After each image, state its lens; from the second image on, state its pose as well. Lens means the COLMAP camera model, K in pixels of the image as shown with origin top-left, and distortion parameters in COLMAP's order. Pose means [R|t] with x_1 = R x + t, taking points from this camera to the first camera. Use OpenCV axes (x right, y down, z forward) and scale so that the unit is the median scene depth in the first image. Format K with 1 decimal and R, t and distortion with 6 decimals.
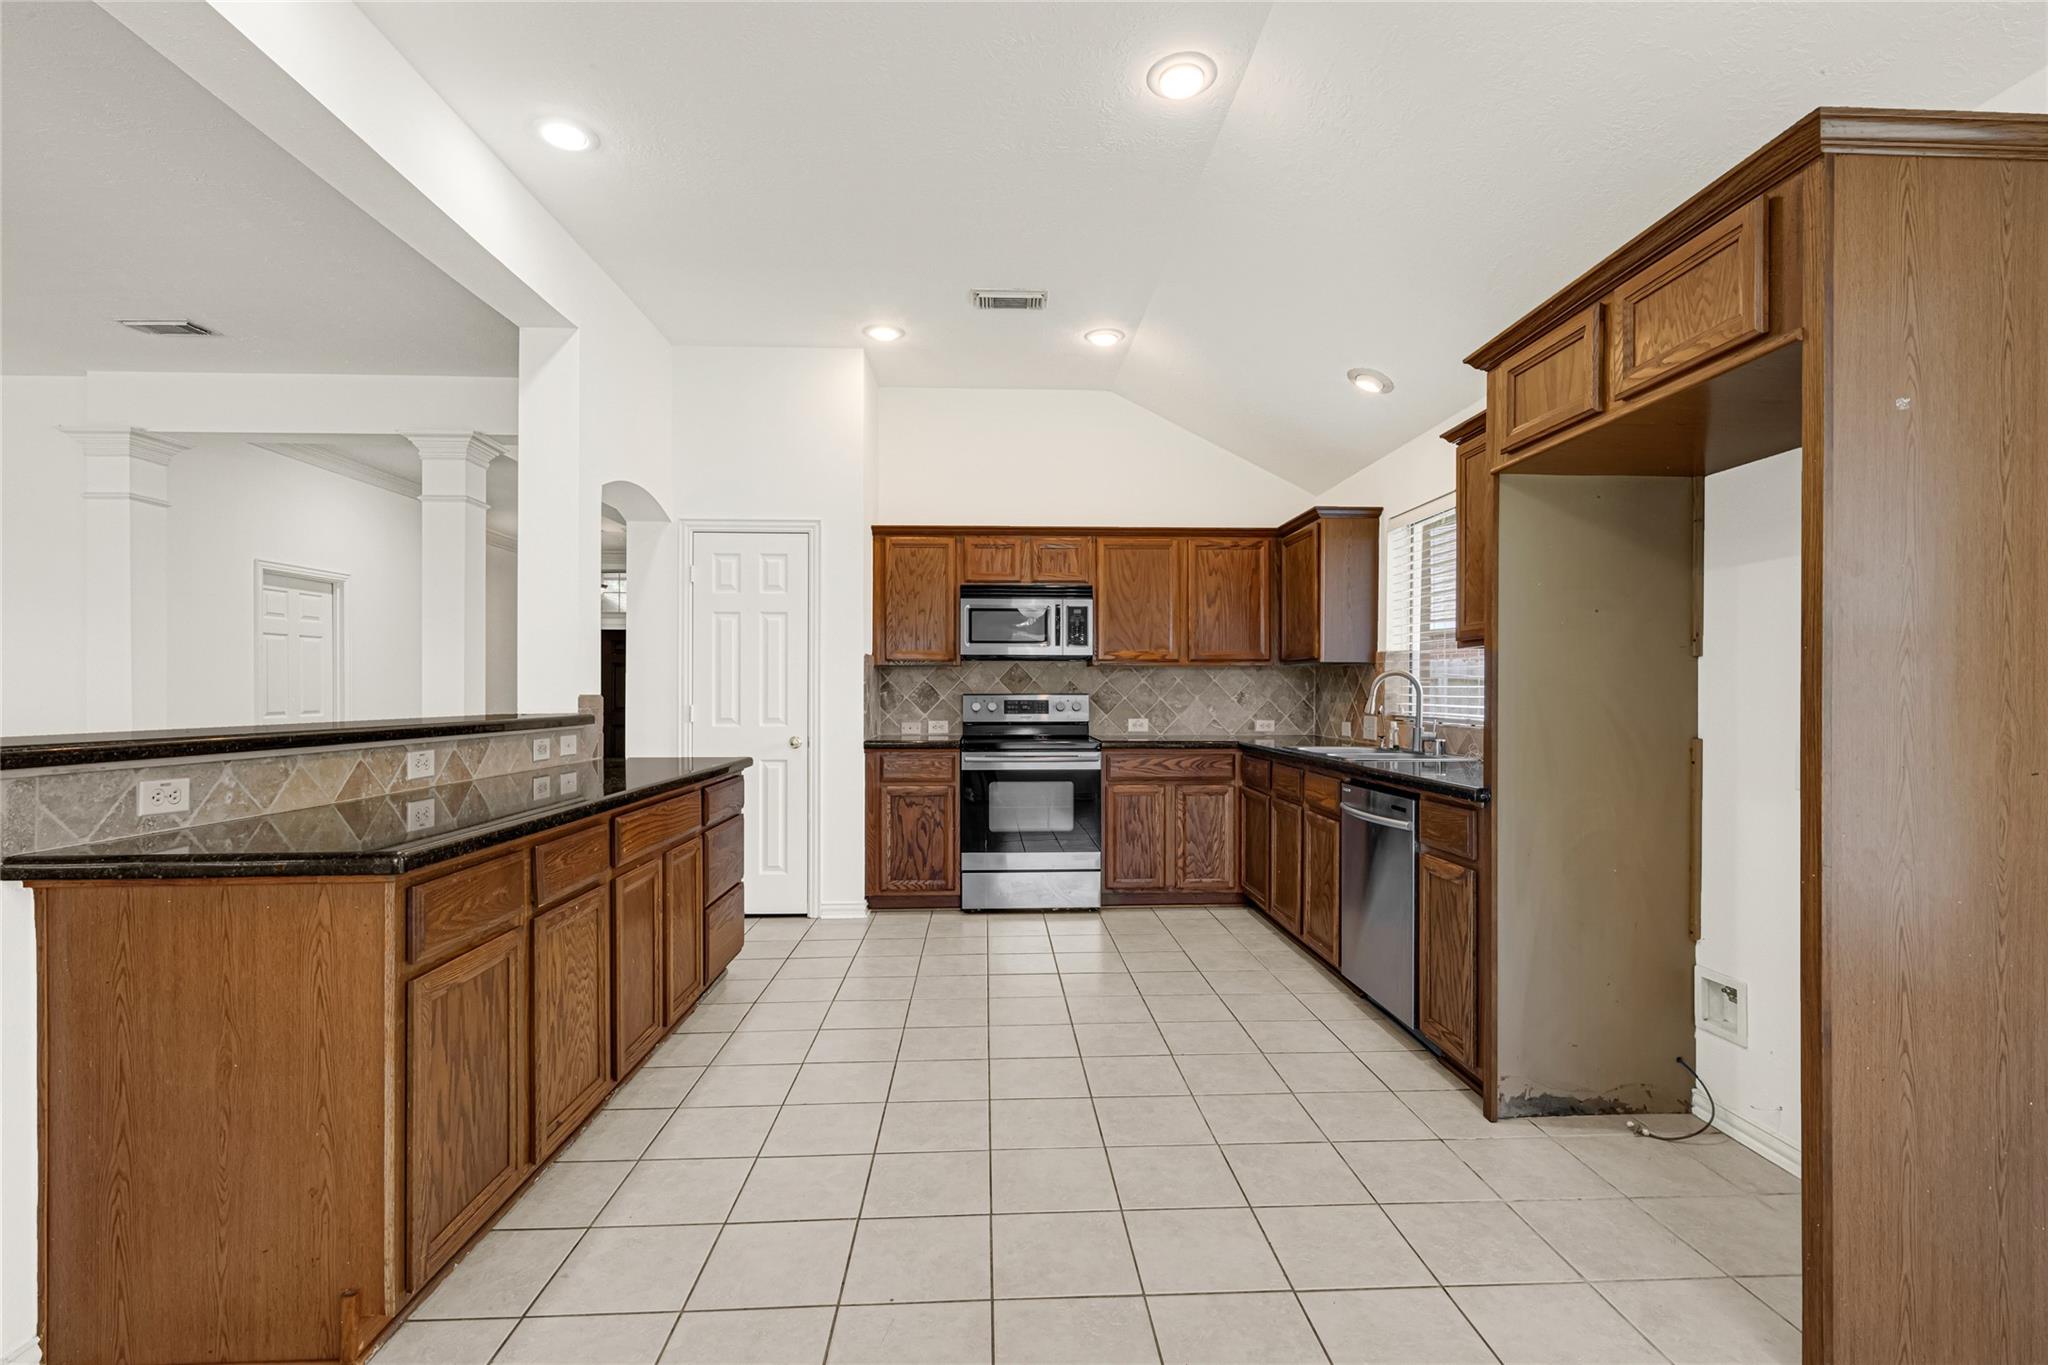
lens RADIAL K [[932.7, 0, 1021.7], [0, 932.7, 687.8], [0, 0, 1]] dist [-0.002139, 0.001423]
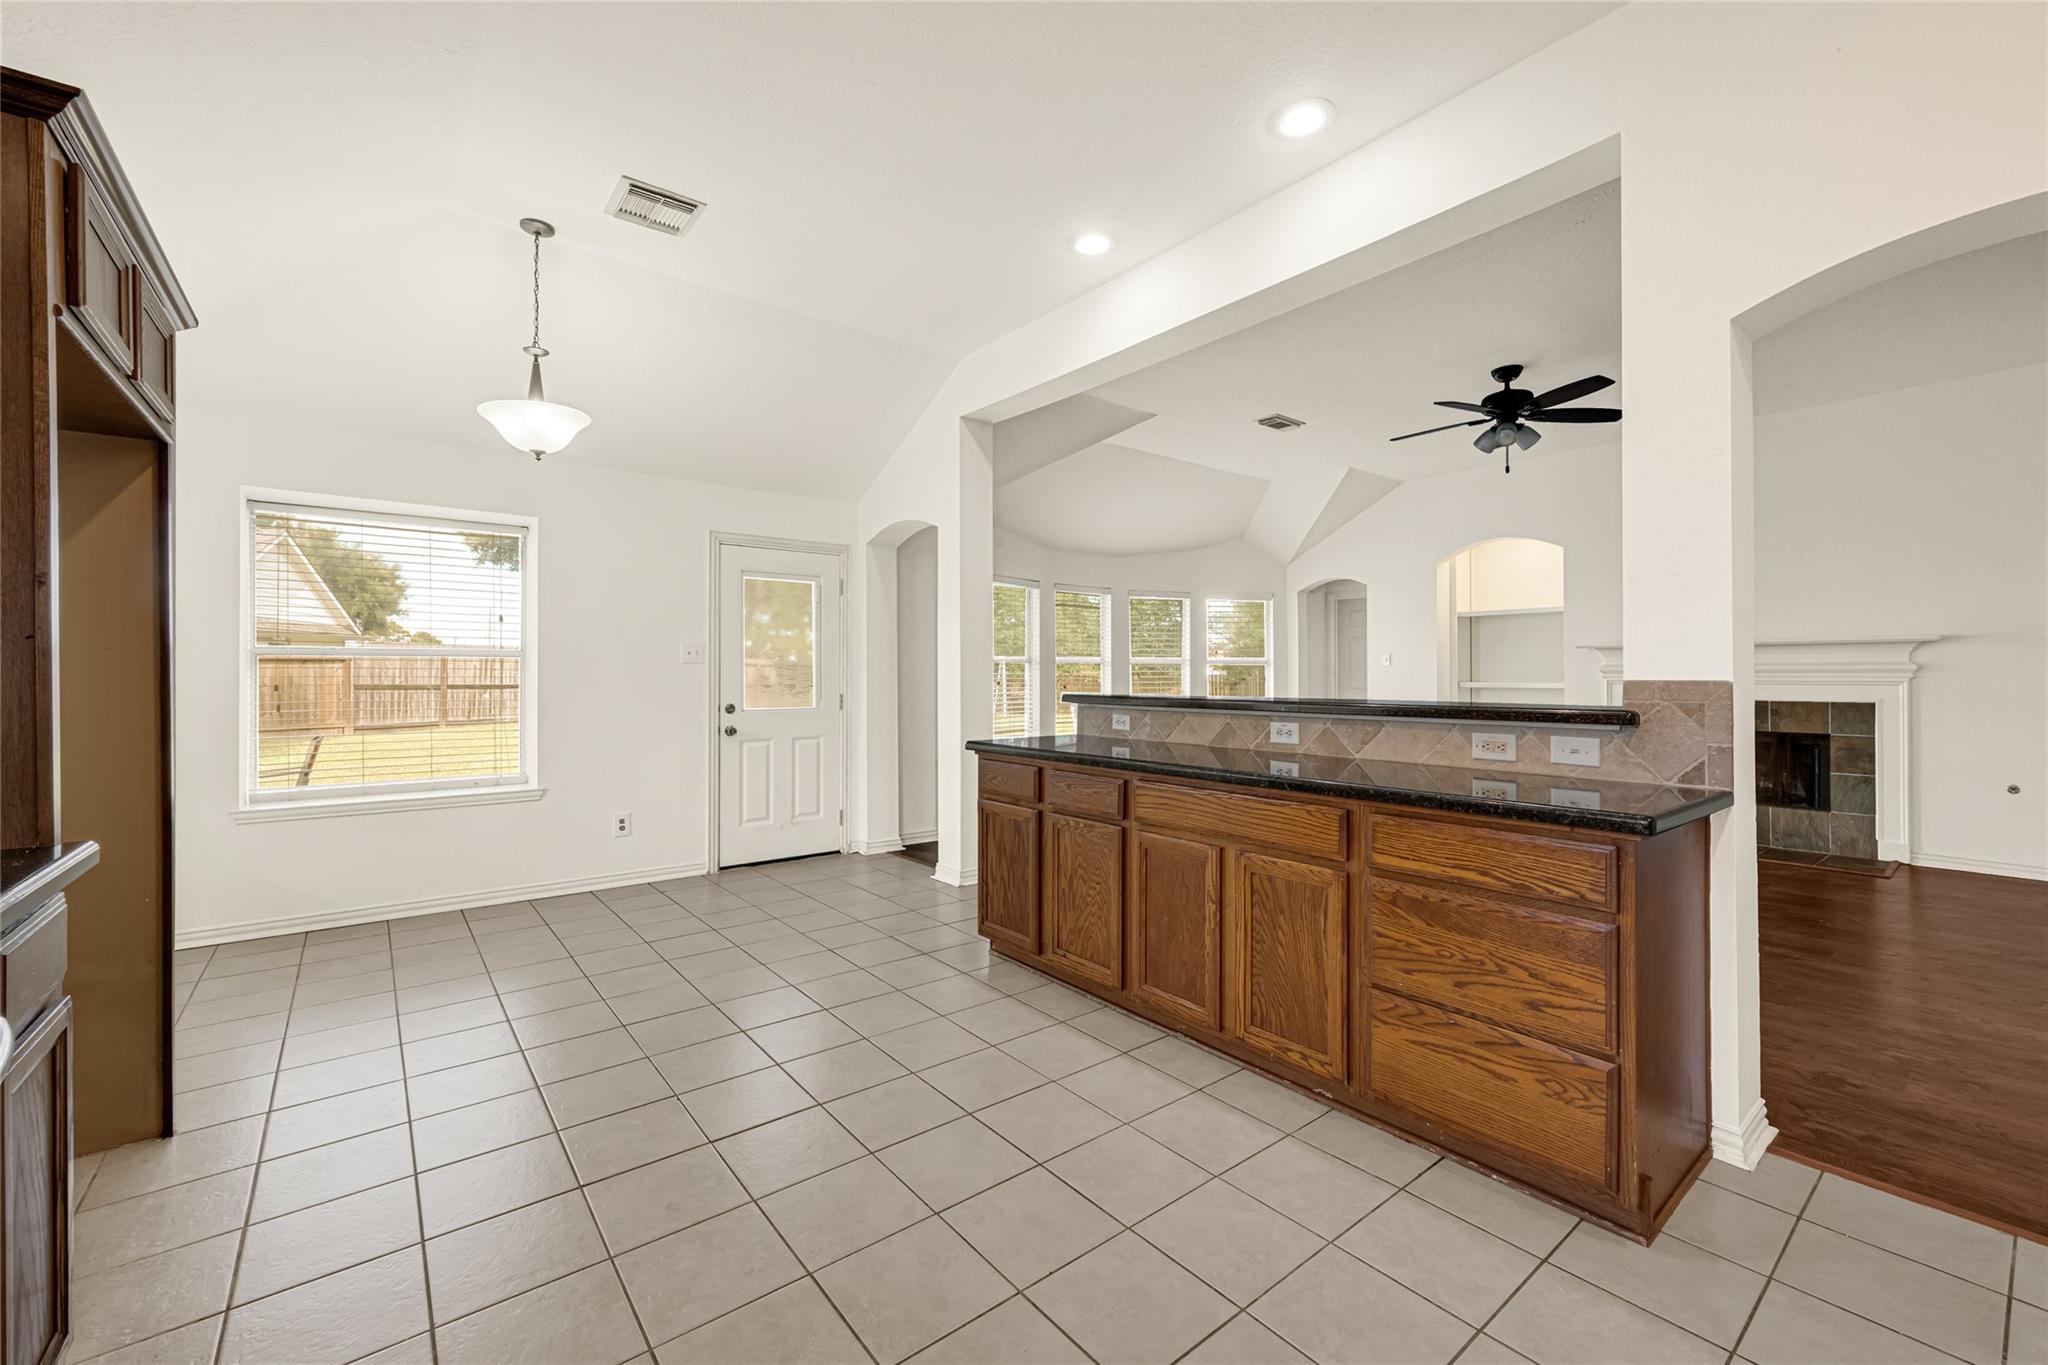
lens RADIAL K [[829.3, 0, 1018.5], [0, 829.3, 675.2], [0, 0, 1]] dist [0.000973, -0.000256]
pose [[-0.813670, 0.002245, -0.581323, 0.219956], [0.004491, 0.999987, -0.002424, 0.003998], [0.581310, -0.004583, -0.813669, 1.258990]]
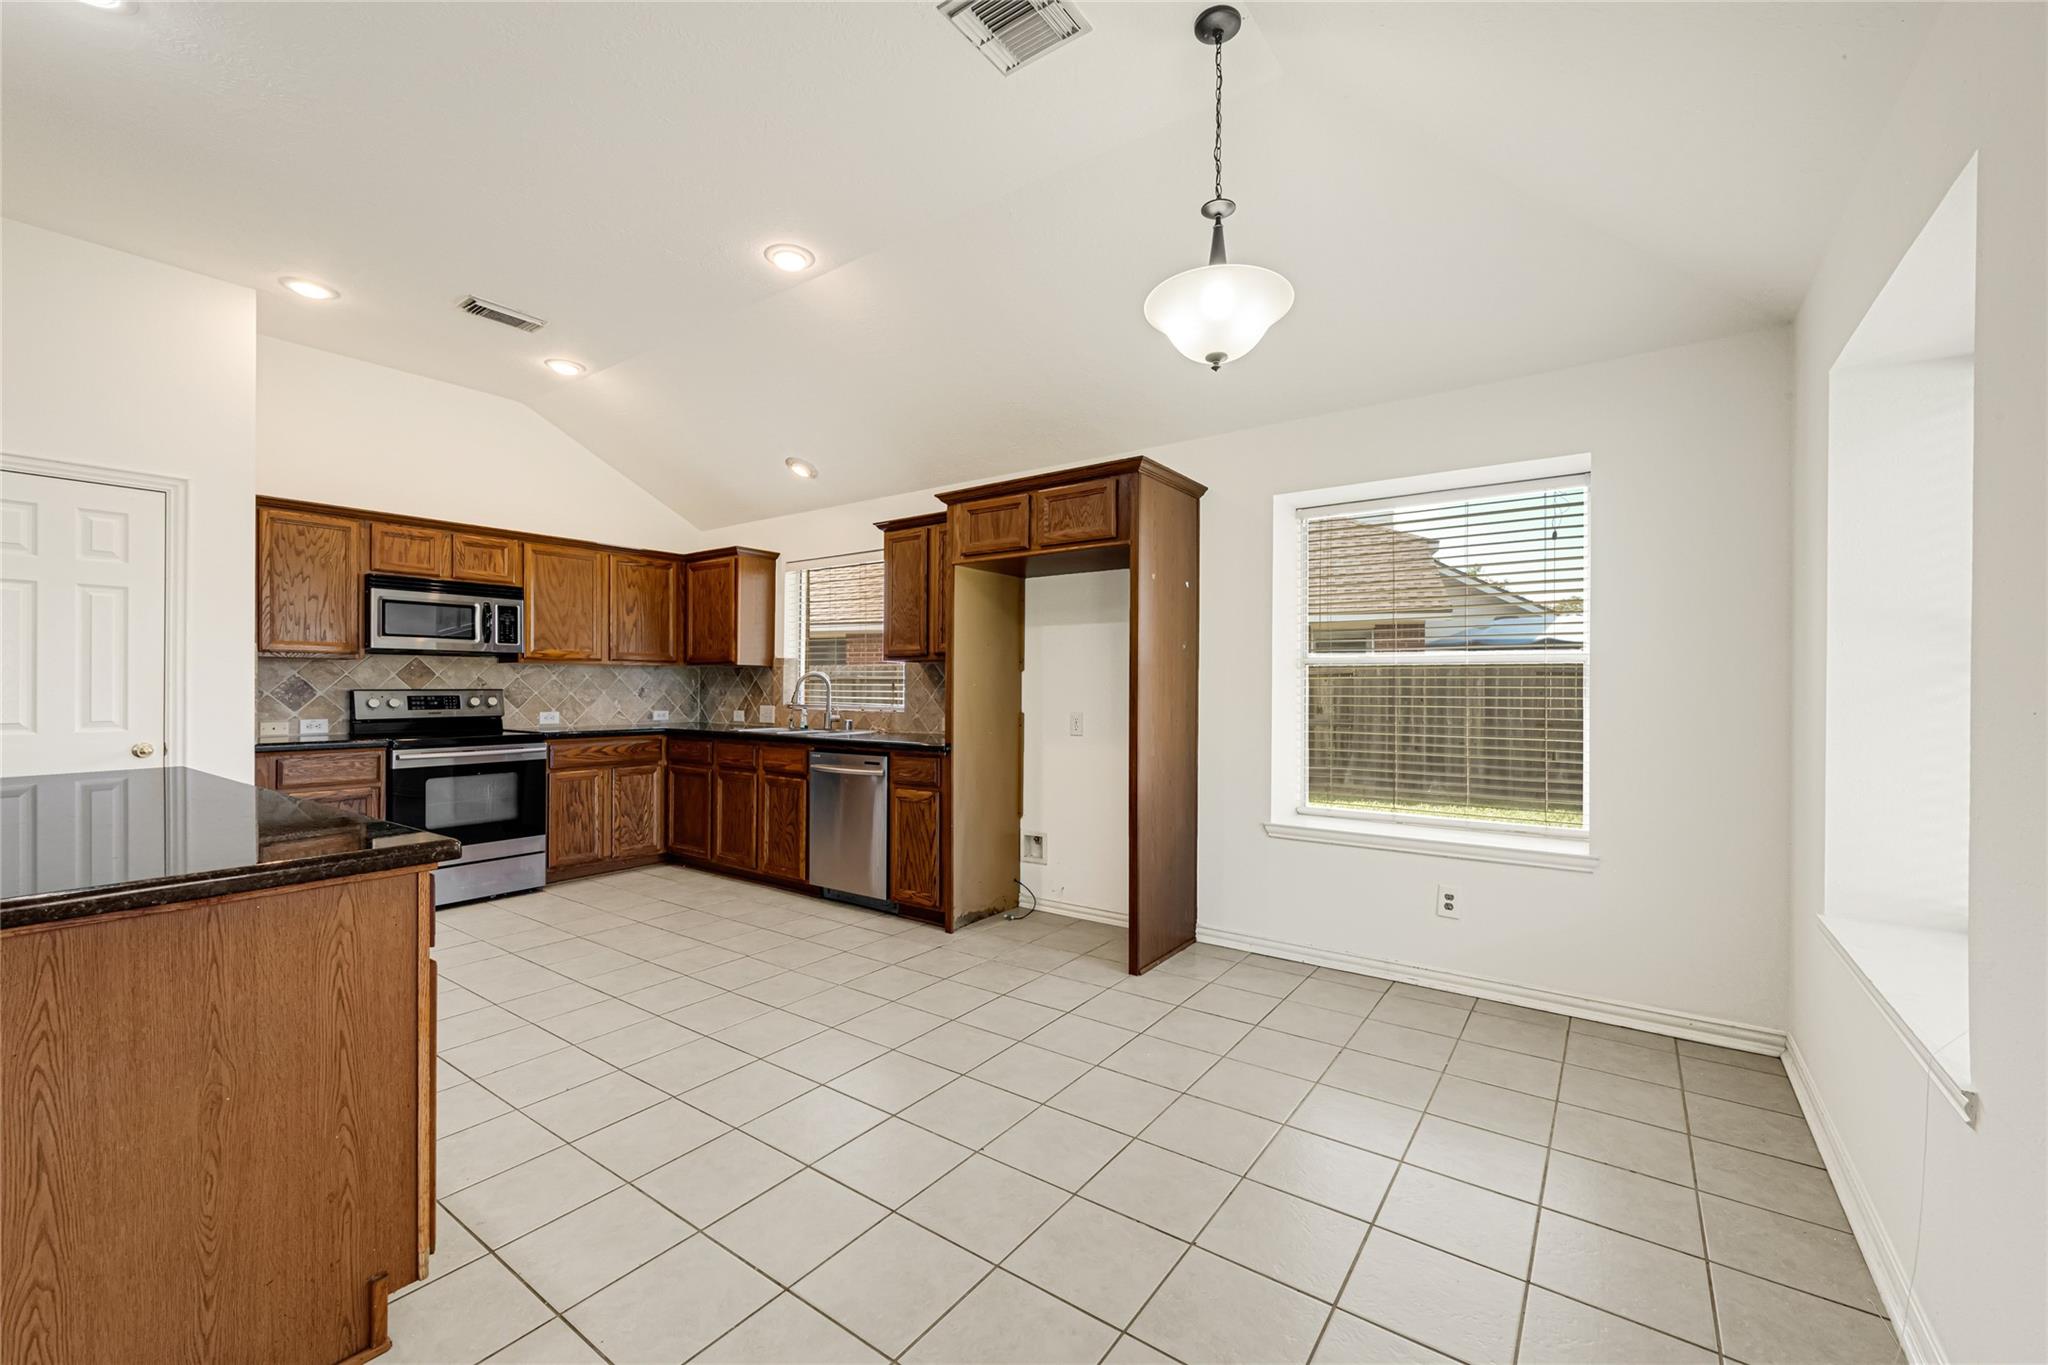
lens RADIAL K [[829.3, 0, 1031.1], [0, 829.3, 682.9], [0, 0, 1]] dist [0.000973, -0.000256]
pose [[0.616927, 0.004726, 0.787006, -0.442849], [-0.005936, 0.999981, -0.001351, -0.003891], [-0.786998, -0.003838, 0.616943, -0.056422]]
